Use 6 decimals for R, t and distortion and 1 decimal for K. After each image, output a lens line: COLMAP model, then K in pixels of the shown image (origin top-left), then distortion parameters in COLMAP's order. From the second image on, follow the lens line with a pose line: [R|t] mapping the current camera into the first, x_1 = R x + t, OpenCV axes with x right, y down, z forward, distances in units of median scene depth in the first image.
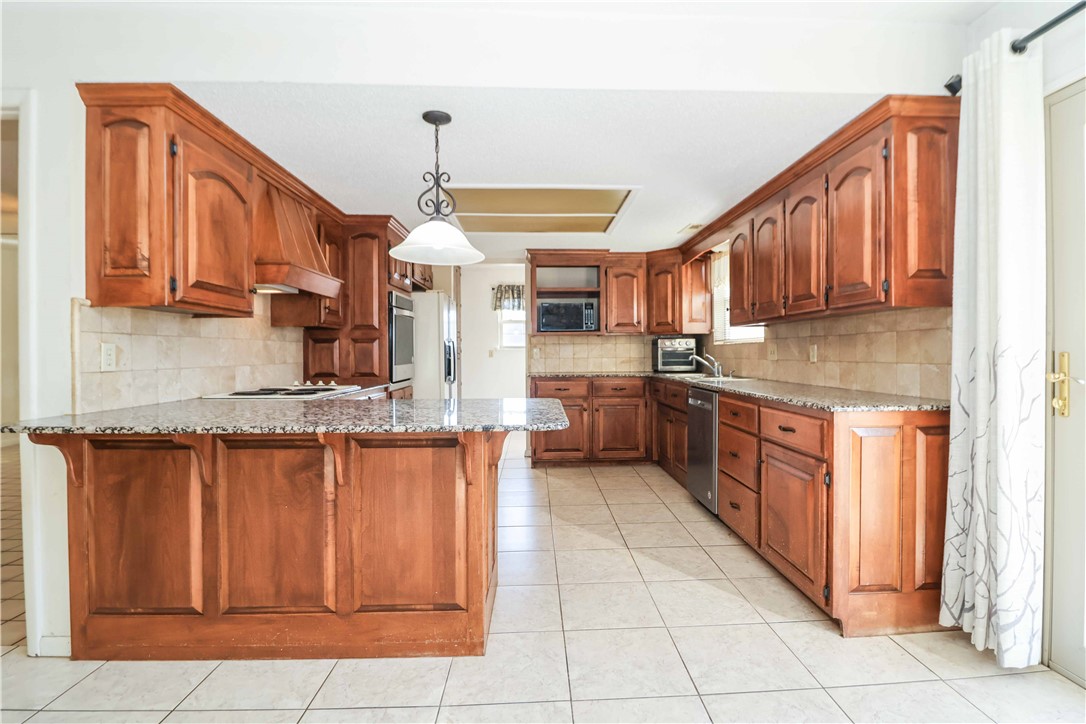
lens RADIAL K [[527.2, 0, 553.7], [0, 527.2, 354.8], [0, 0, 1]] dist [-0.002133, -0.000431]
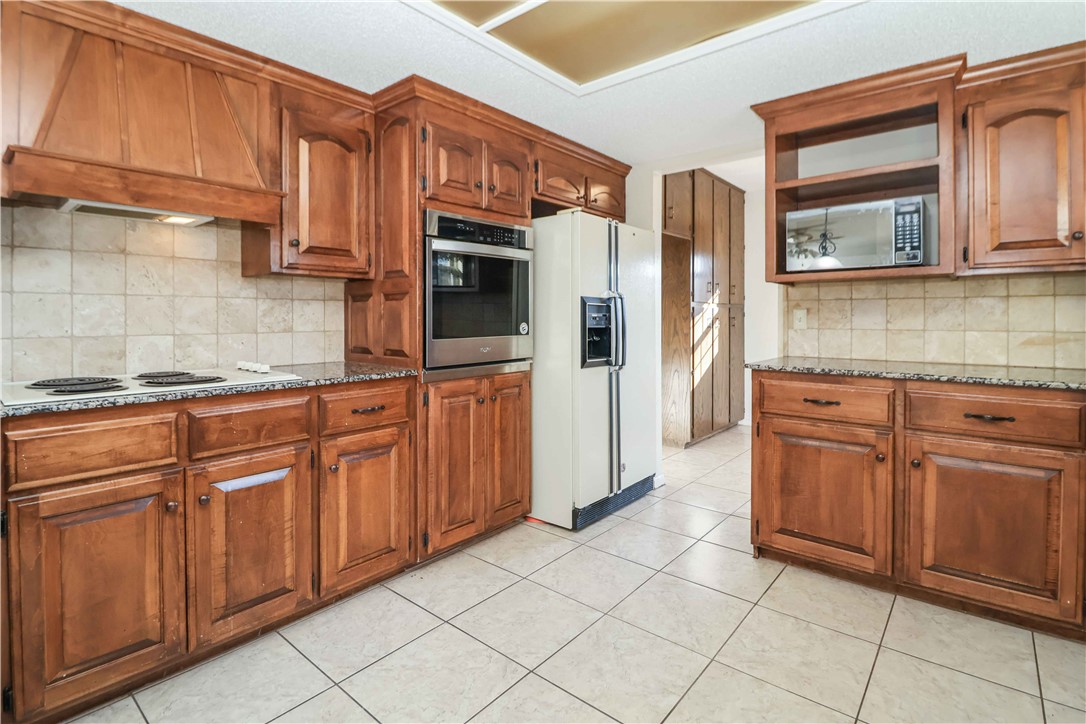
lens RADIAL K [[516.8, 0, 563.7], [0, 516.8, 319.7], [0, 0, 1]] dist [-0.009393, -0.006701]
pose [[0.741442, 0.007454, -0.670975, 0.143214], [-0.005912, 0.999972, 0.004576, -0.003246], [0.670991, 0.000574, 0.741465, 0.537256]]
